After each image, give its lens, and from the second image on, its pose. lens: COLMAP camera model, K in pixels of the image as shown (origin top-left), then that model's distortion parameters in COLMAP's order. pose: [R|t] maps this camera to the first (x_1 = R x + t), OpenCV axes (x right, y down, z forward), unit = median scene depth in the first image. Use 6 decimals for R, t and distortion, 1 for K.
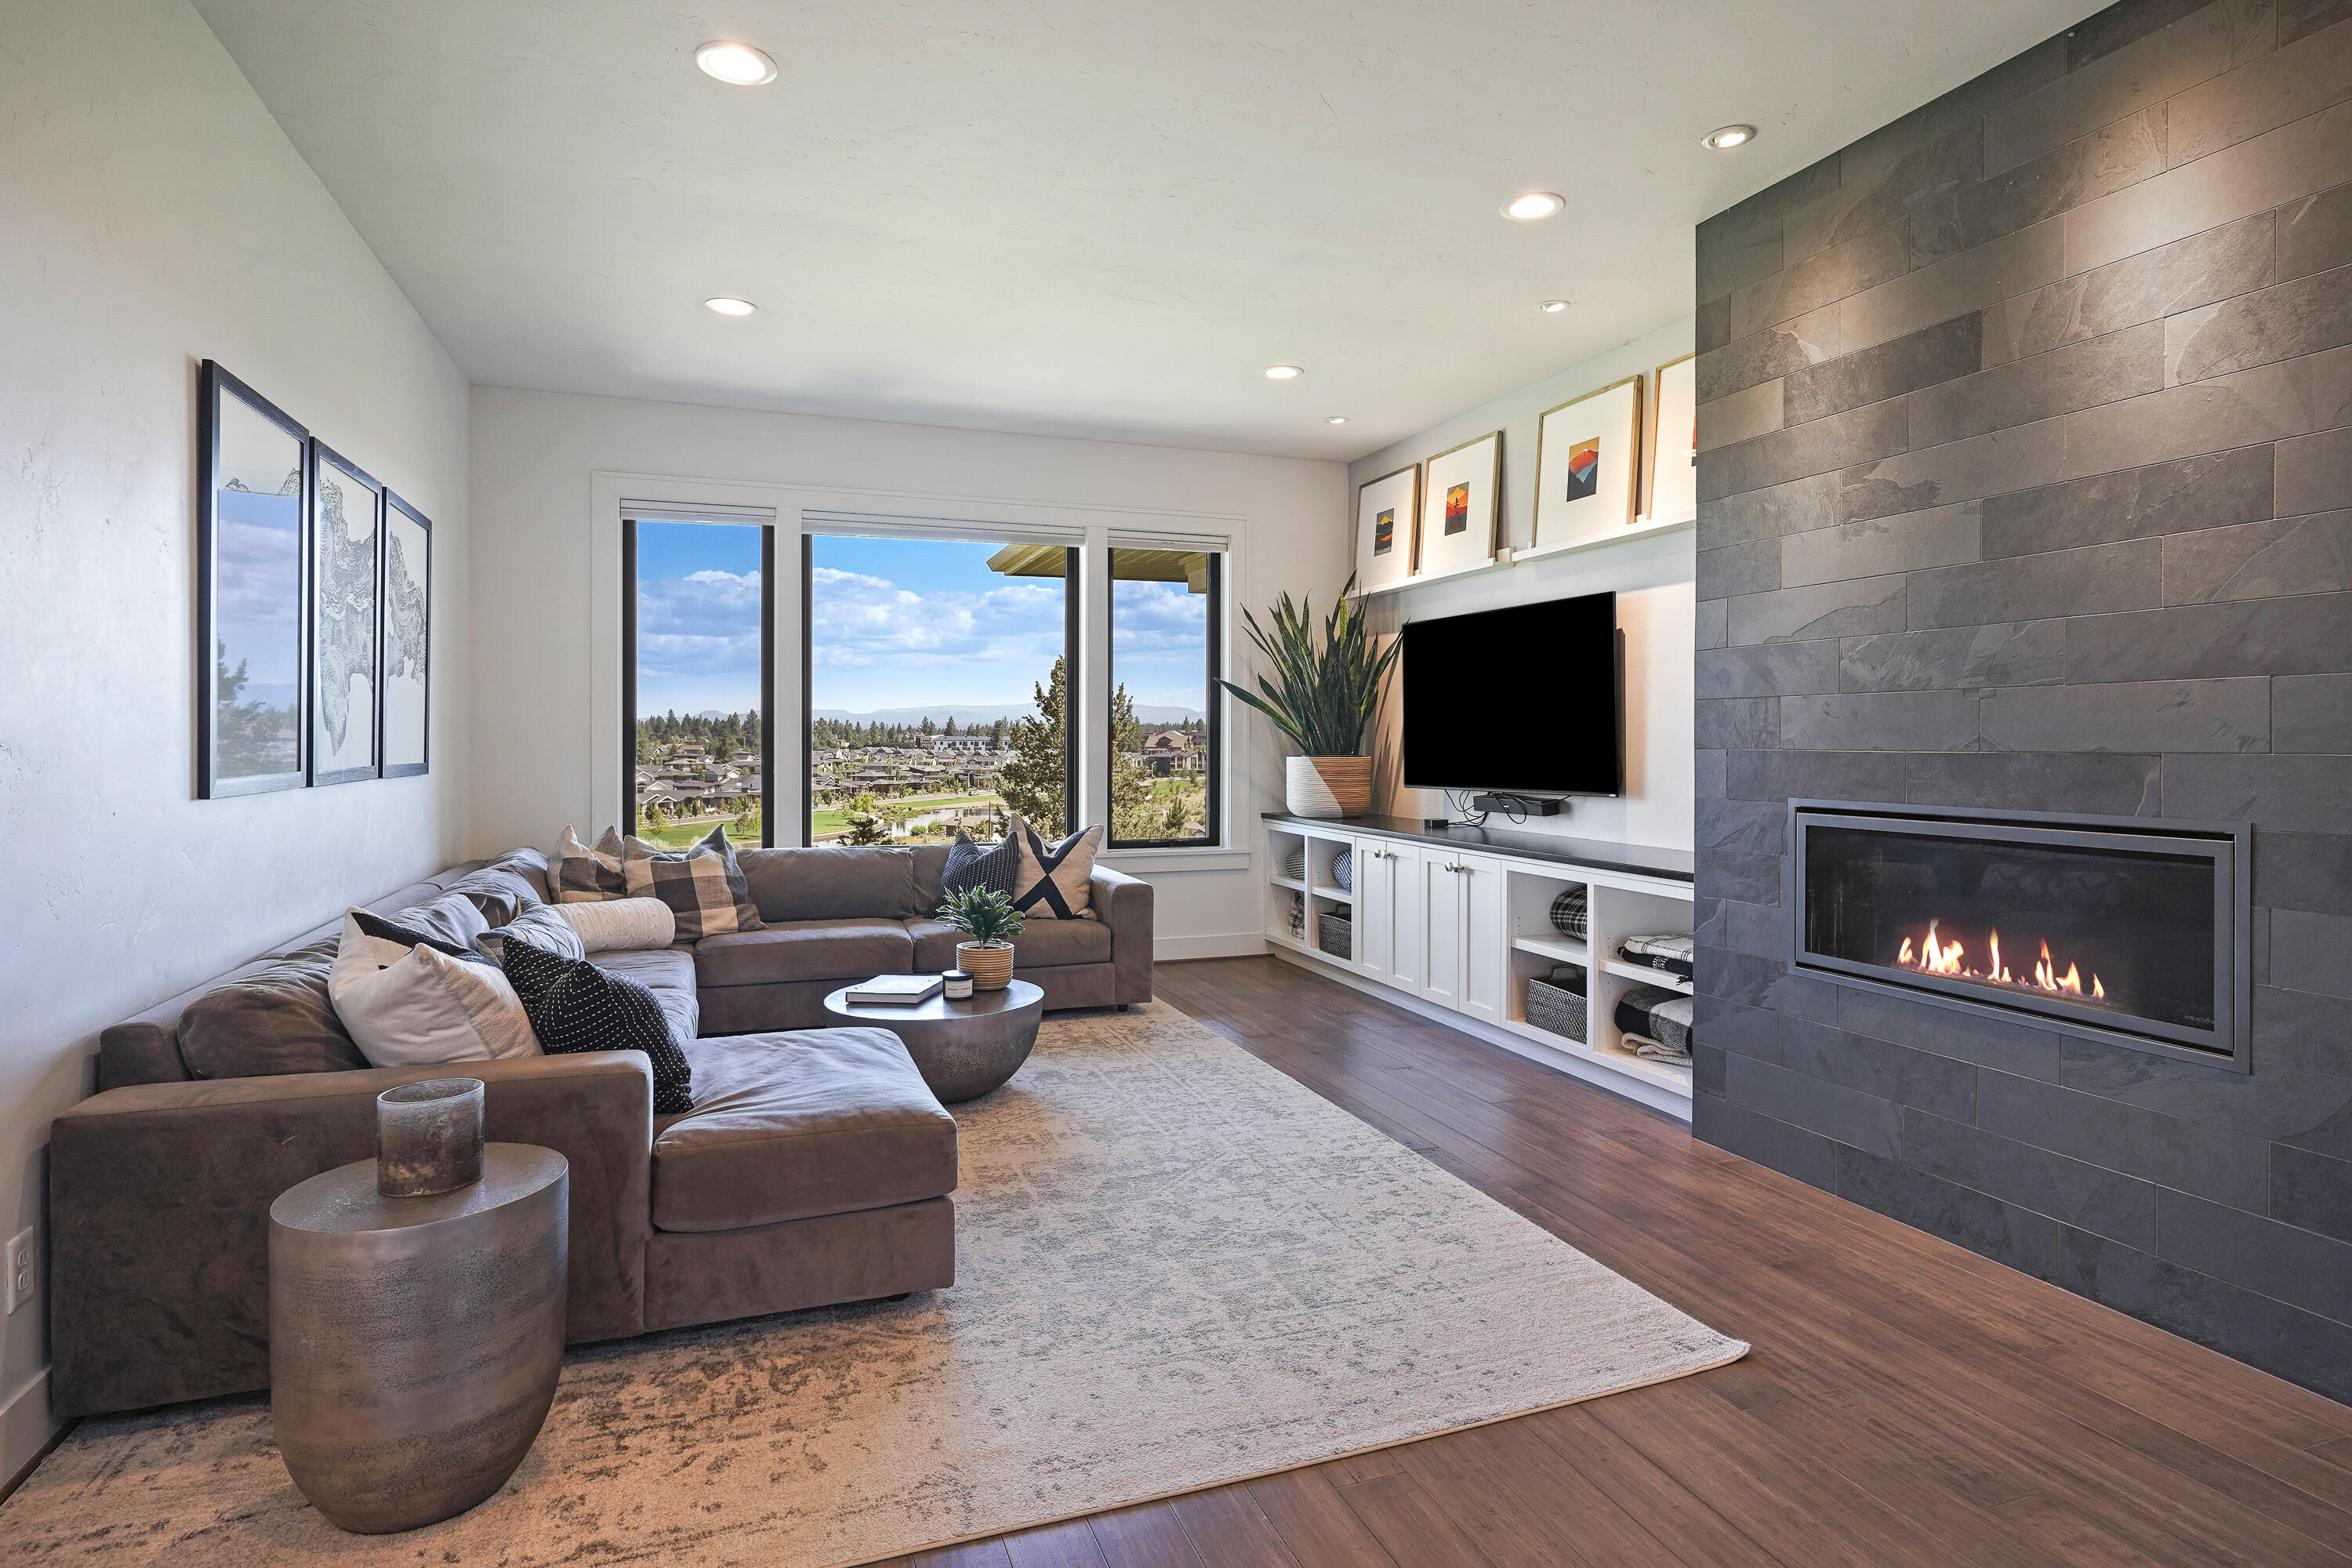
lens RADIAL K [[1234.6, 0, 1136.0], [0, 1234.6, 725.3], [0, 0, 1]] dist [0.034903, 0.000245]
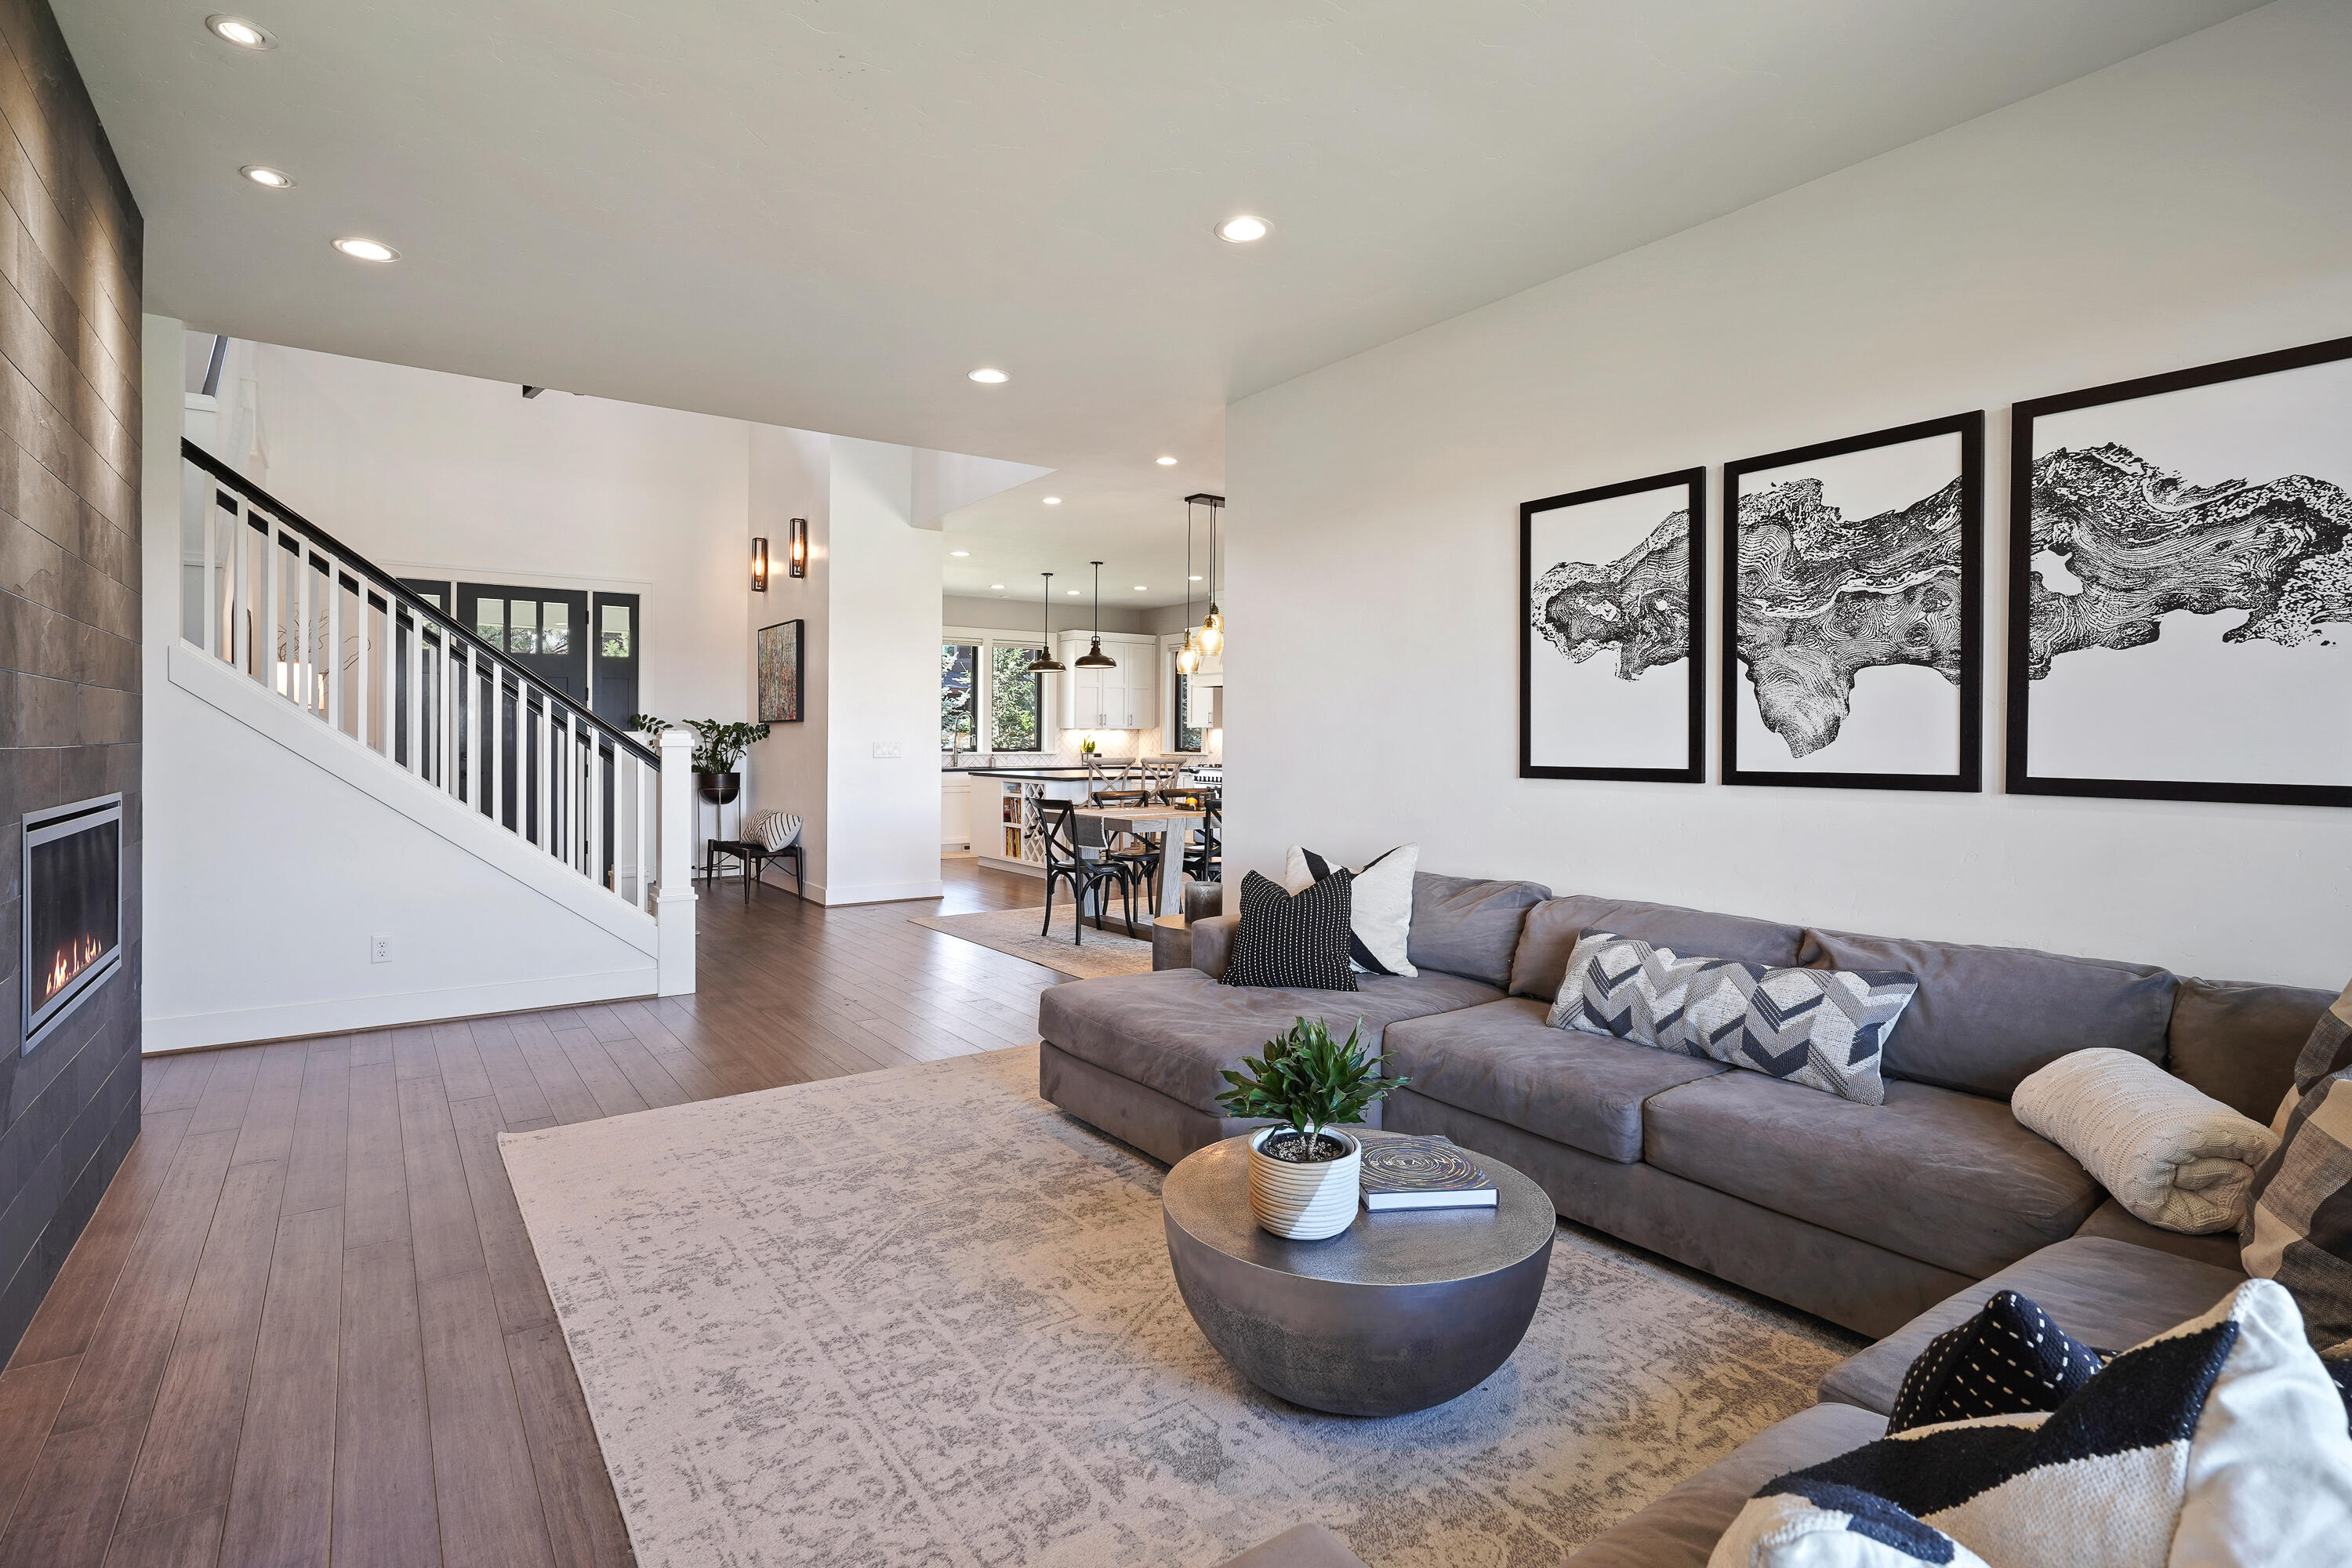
lens RADIAL K [[1137.5, 0, 1188.2], [0, 1137.5, 760.7], [0, 0, 1]] dist [-0.001230, 0.000142]
pose [[-0.950234, 0.002138, -0.311529, 0.069301], [-0.000816, 0.999956, 0.009352, 0.016982], [0.311535, 0.009141, -0.950191, 1.458635]]
